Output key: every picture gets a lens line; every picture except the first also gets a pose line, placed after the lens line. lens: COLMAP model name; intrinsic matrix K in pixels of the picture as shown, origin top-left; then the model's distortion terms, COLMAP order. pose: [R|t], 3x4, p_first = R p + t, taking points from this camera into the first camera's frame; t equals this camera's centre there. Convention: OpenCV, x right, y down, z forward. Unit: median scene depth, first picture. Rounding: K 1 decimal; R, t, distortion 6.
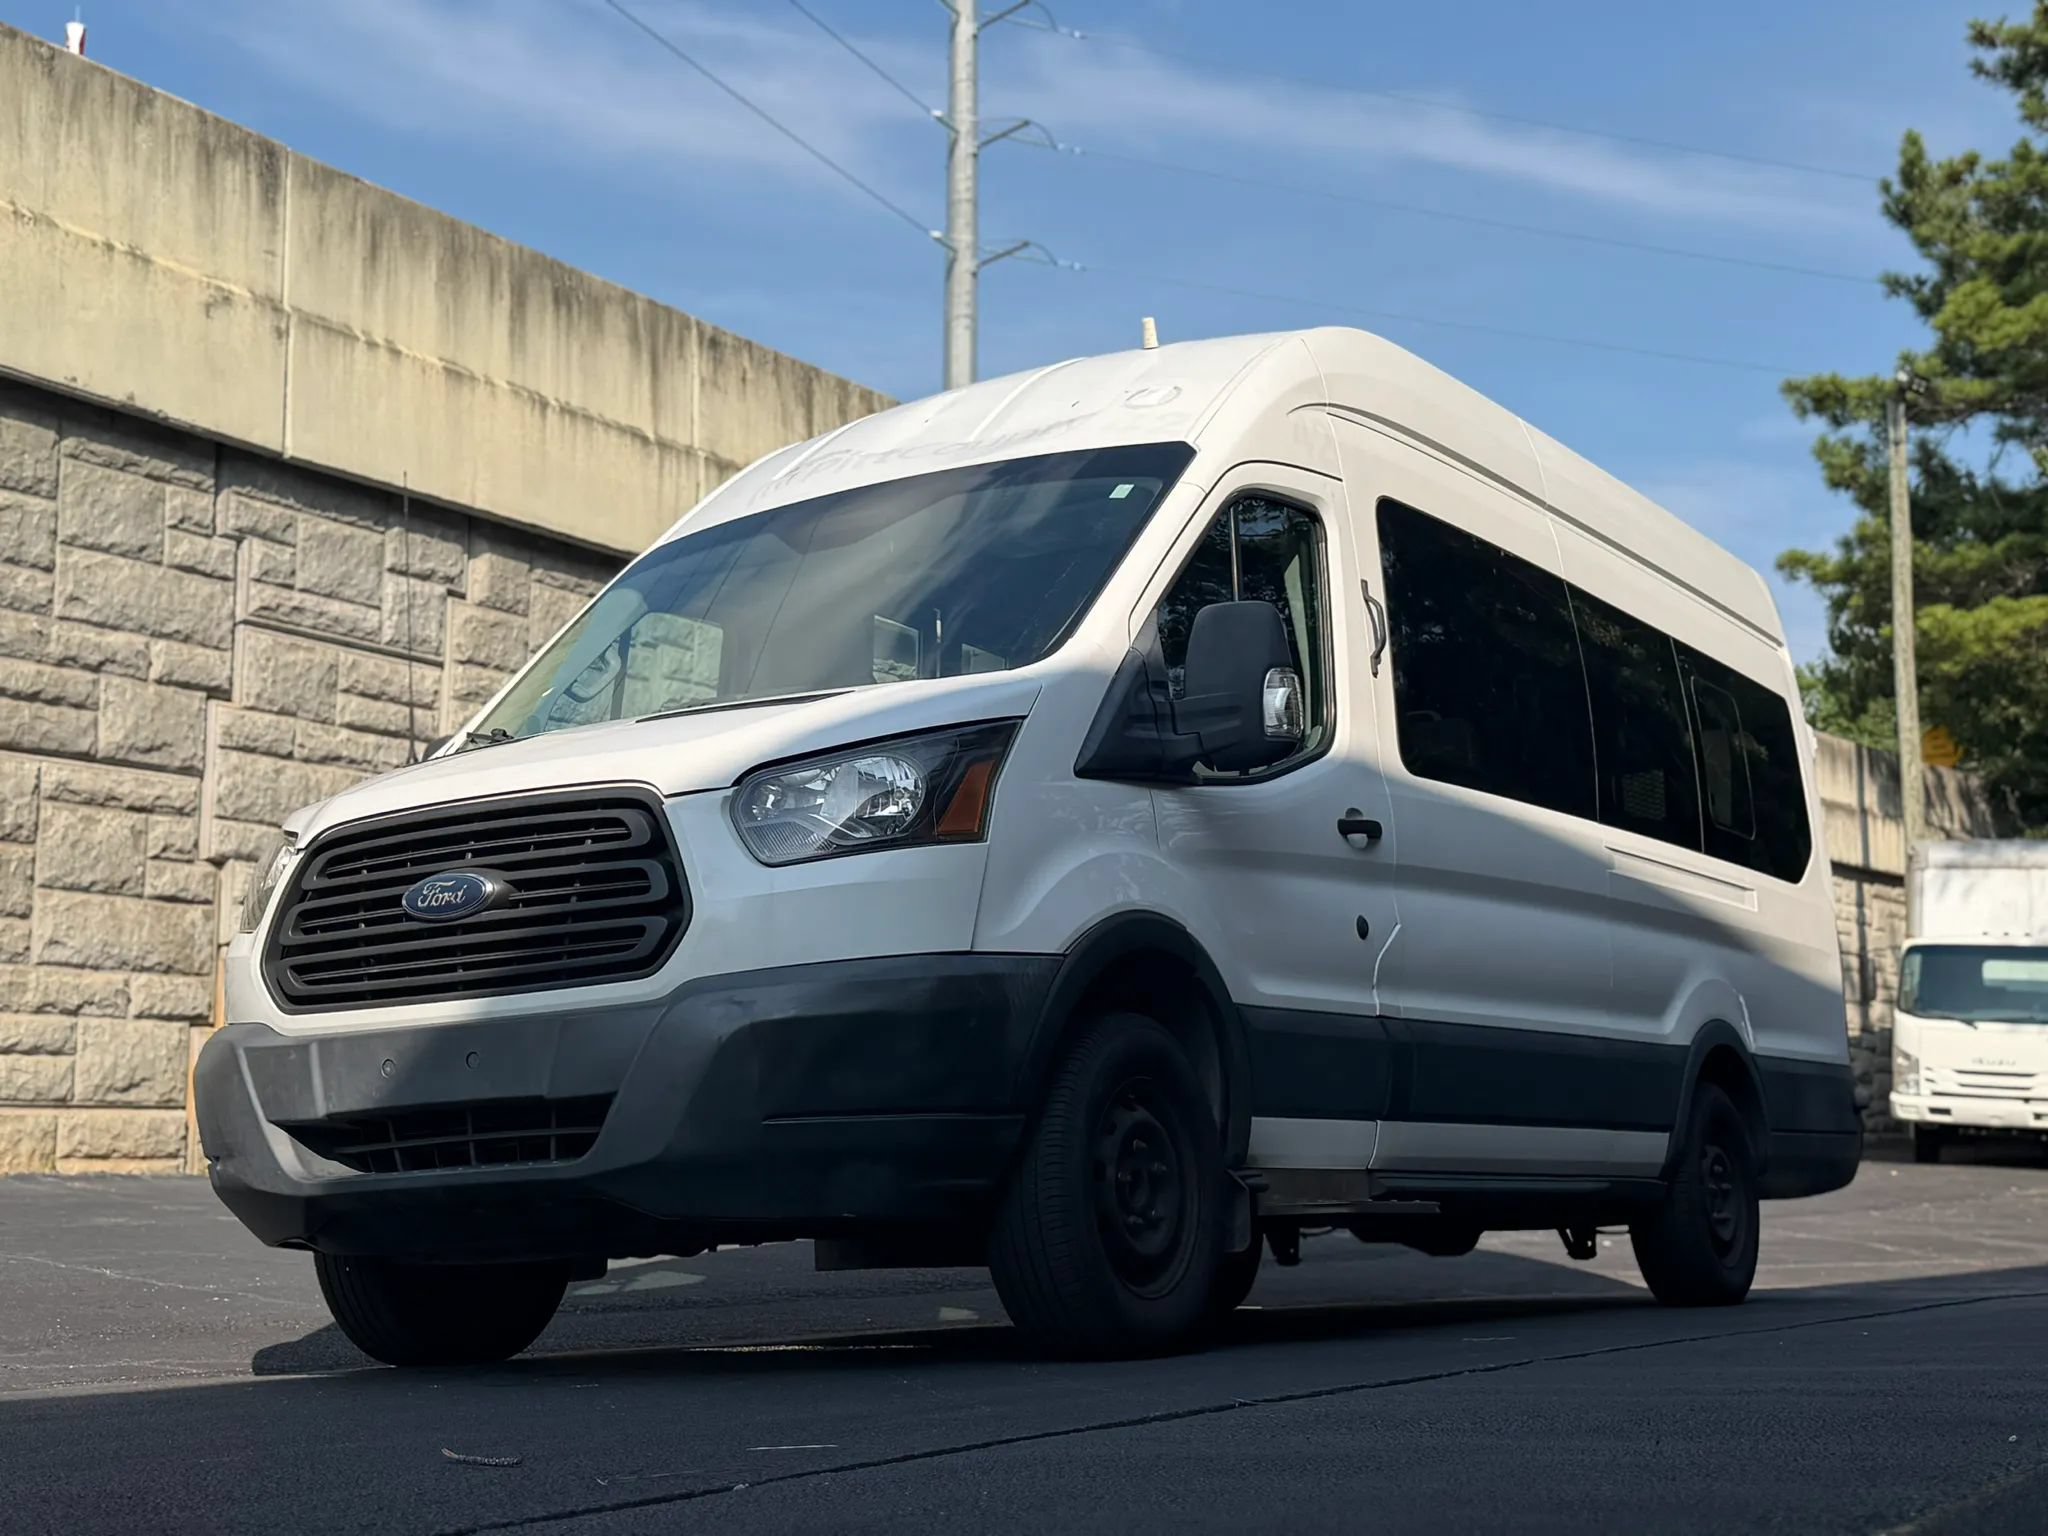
lens RADIAL K [[2716.7, 0, 1034.7], [0, 2716.7, 791.5], [0, 0, 1]] dist [0.199509, -0.431134]
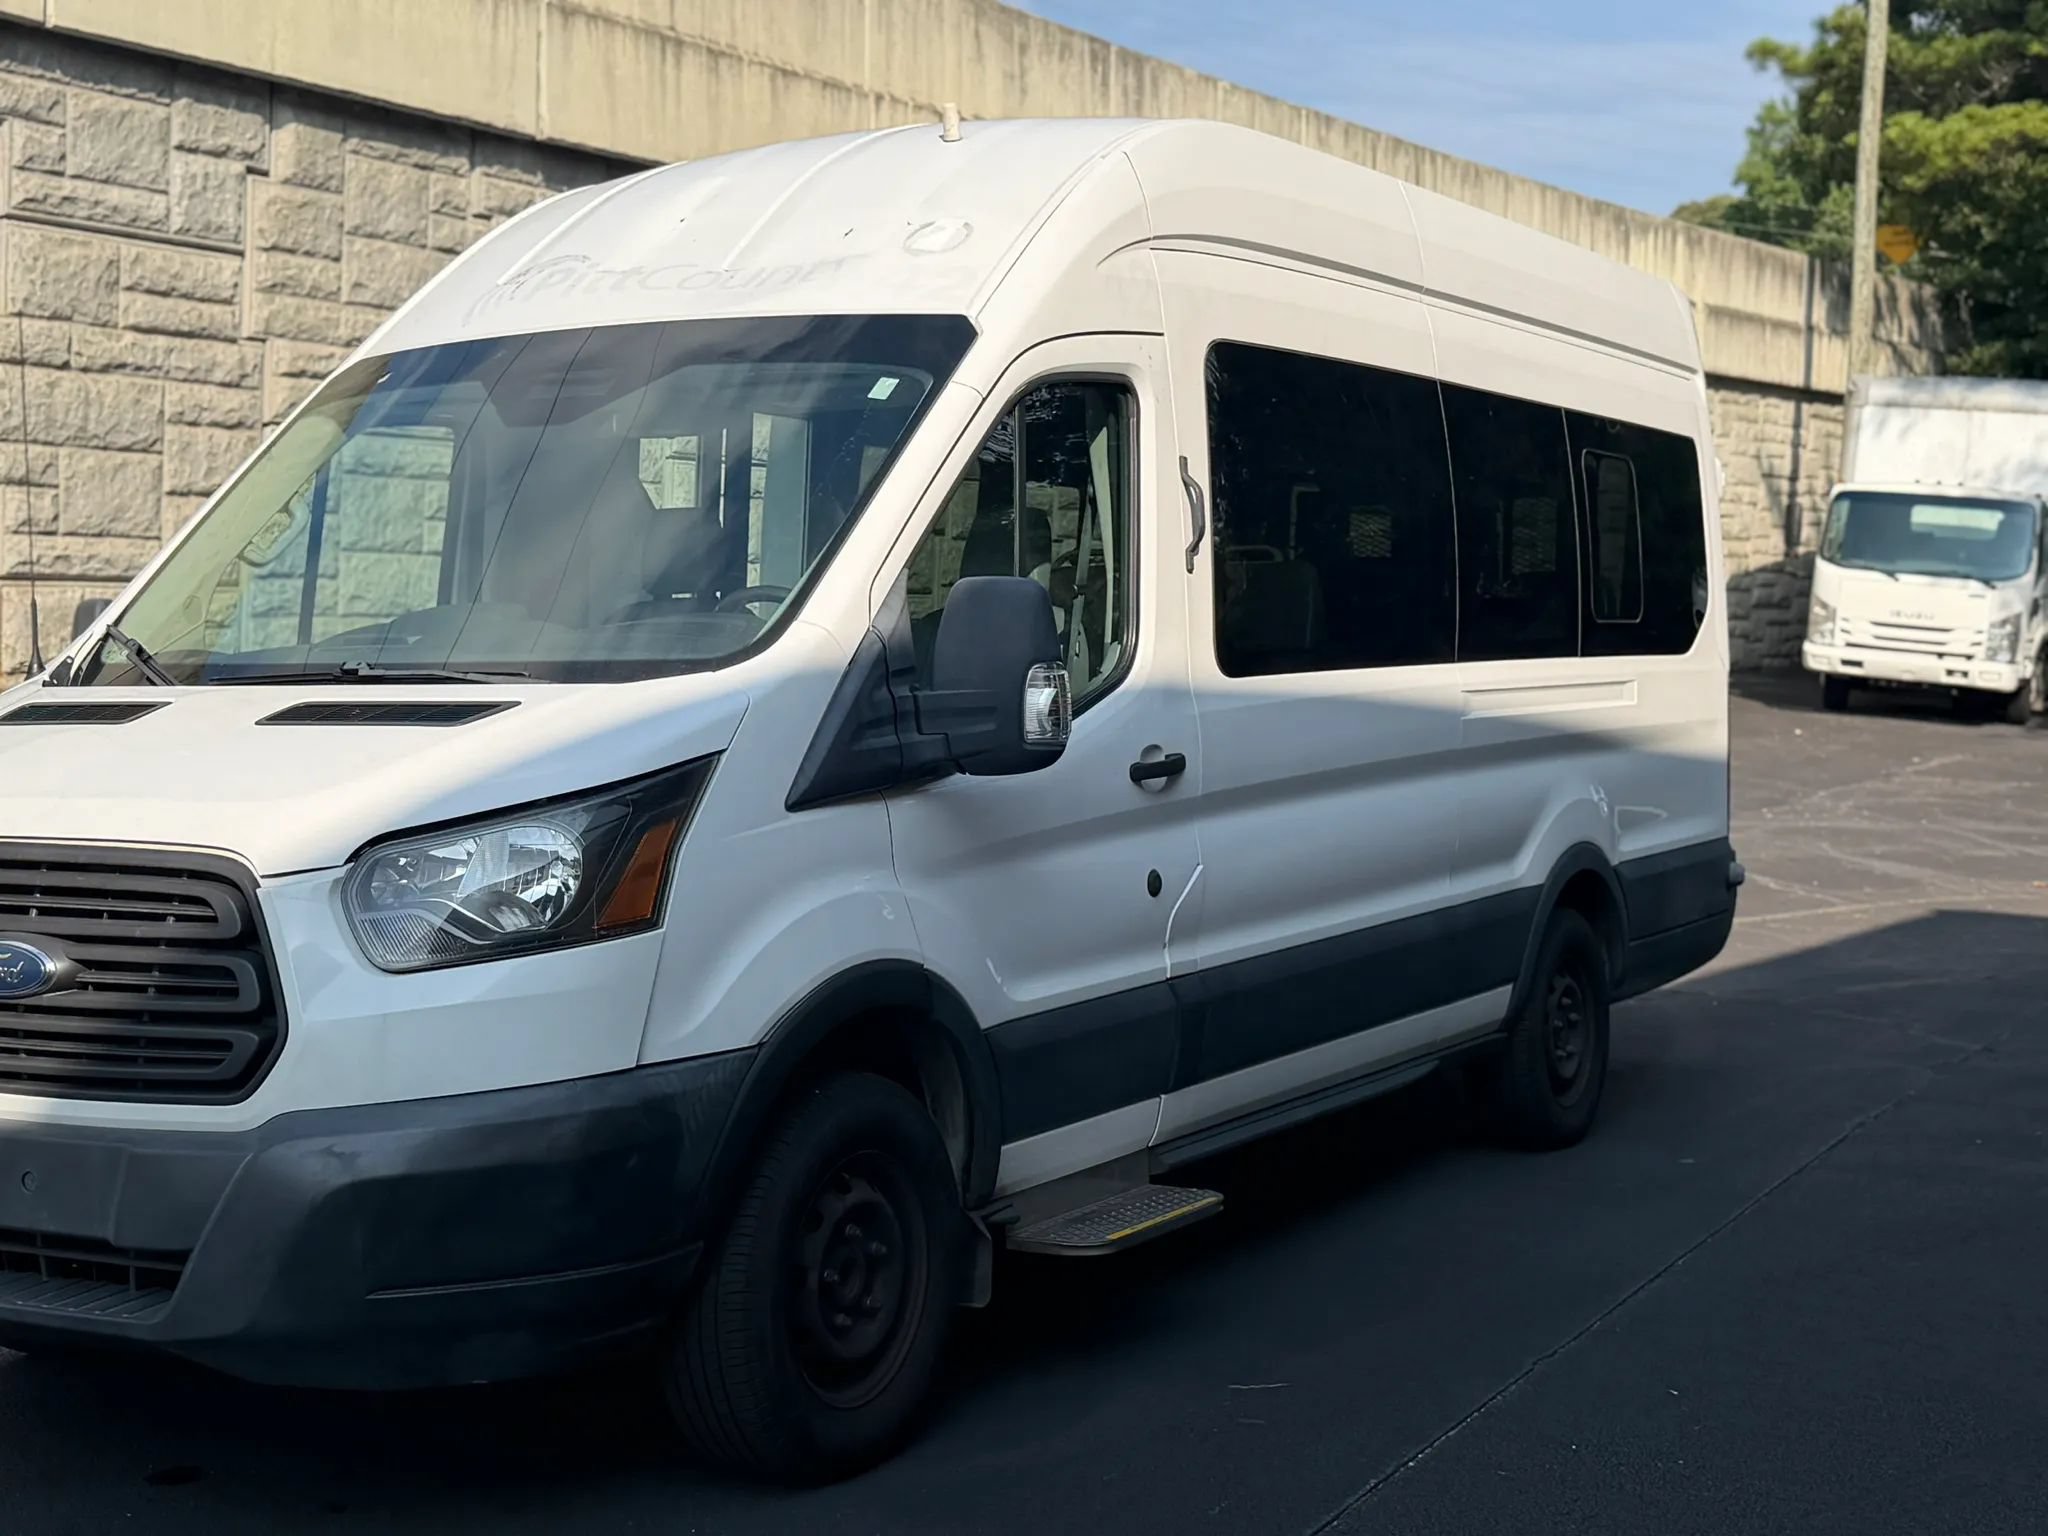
lens RADIAL K [[2719.5, 0, 1044.5], [0, 2719.5, 736.0], [0, 0, 1]] dist [0.206852, -0.478781]
pose [[0.999199, 0.029958, 0.026535, 0.031142], [-0.034558, 0.980277, 0.194583, -0.085236], [-0.020183, -0.195344, 0.980527, 0.078933]]
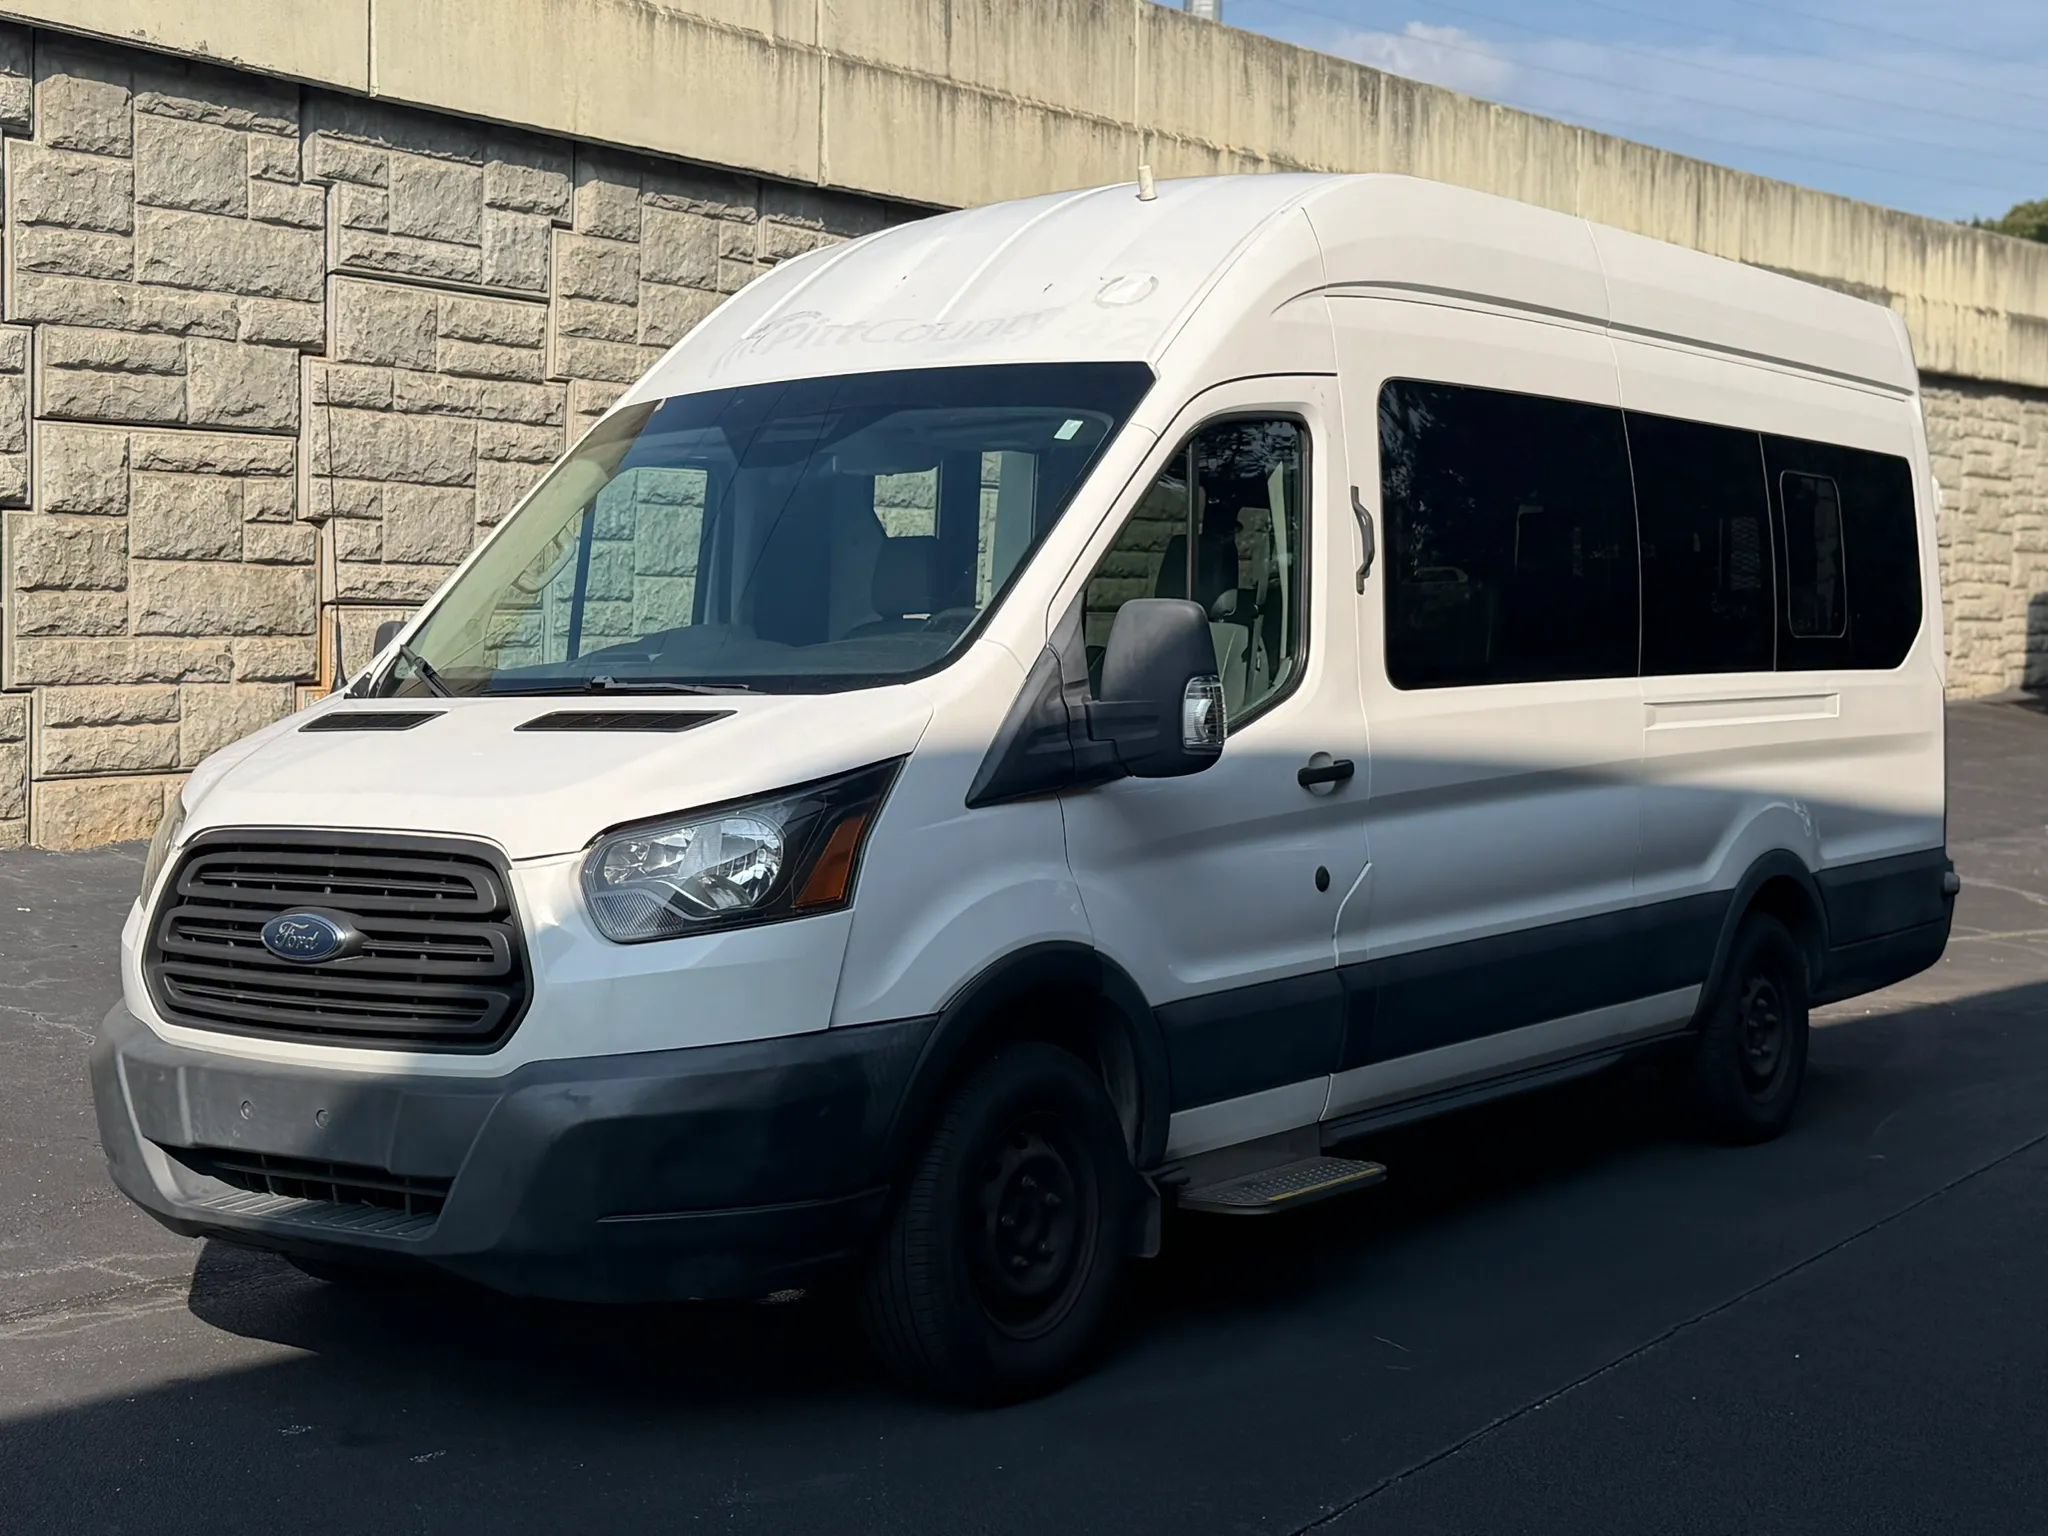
lens RADIAL K [[2719.5, 0, 1044.5], [0, 2719.5, 736.0], [0, 0, 1]] dist [0.206852, -0.478781]
pose [[0.995803, 0.031238, -0.086025, 0.053655], [-0.014294, 0.981497, 0.190942, -0.092650], [0.090397, -0.188911, 0.977825, 0.035564]]
